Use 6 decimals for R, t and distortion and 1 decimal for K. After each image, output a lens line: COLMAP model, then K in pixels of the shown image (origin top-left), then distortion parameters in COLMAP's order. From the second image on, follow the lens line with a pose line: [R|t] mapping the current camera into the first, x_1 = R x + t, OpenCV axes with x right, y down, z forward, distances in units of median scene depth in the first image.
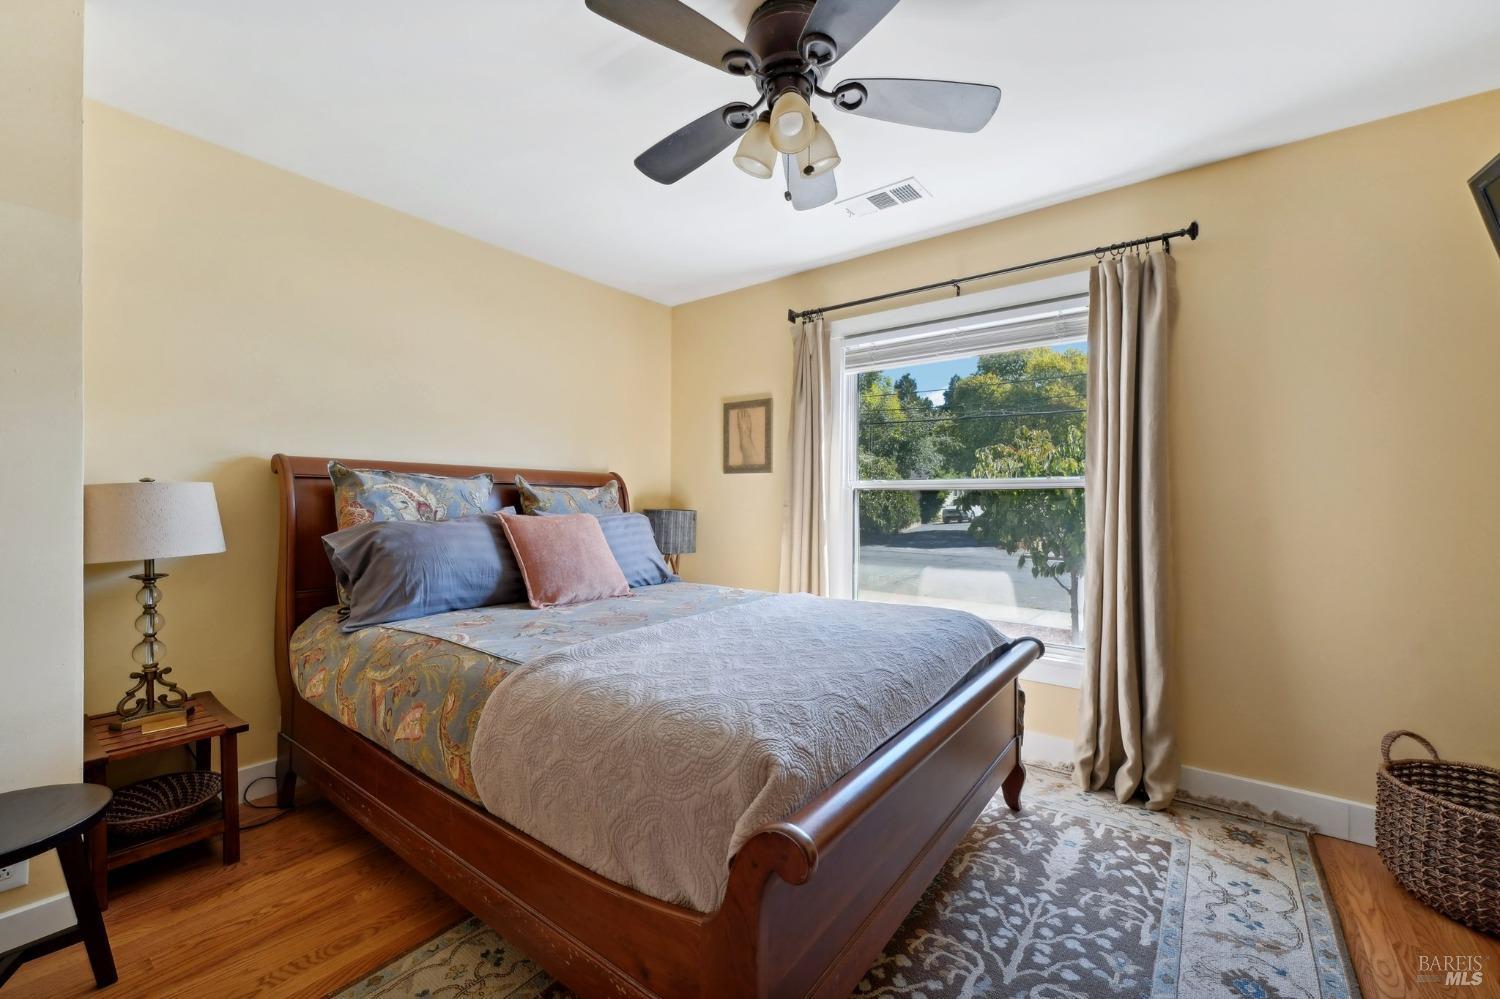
lens RADIAL K [[611.0, 0, 733.8], [0, 611.0, 500.0], [0, 0, 1]] dist [-0.000232, -0.000122]
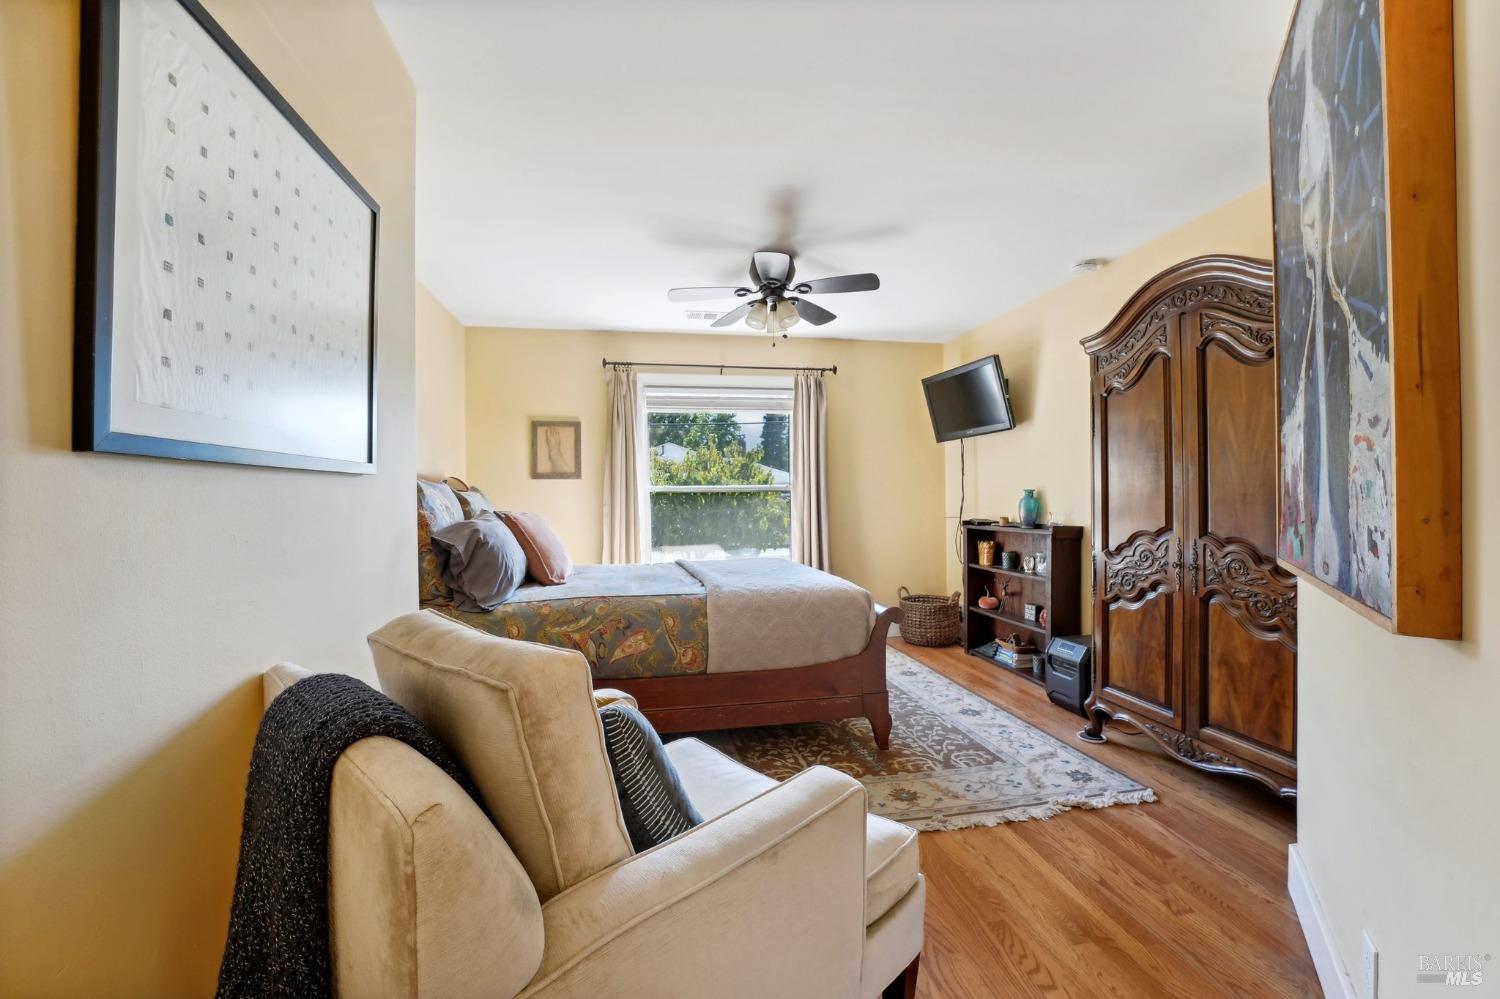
lens RADIAL K [[611.0, 0, 733.8], [0, 611.0, 500.0], [0, 0, 1]] dist [-0.000232, -0.000122]
pose [[0.675109, -0.013034, 0.737603, -0.669007], [0.013927, 0.999891, 0.004921, -0.002510], [-0.737587, 0.006950, 0.675217, -0.110013]]
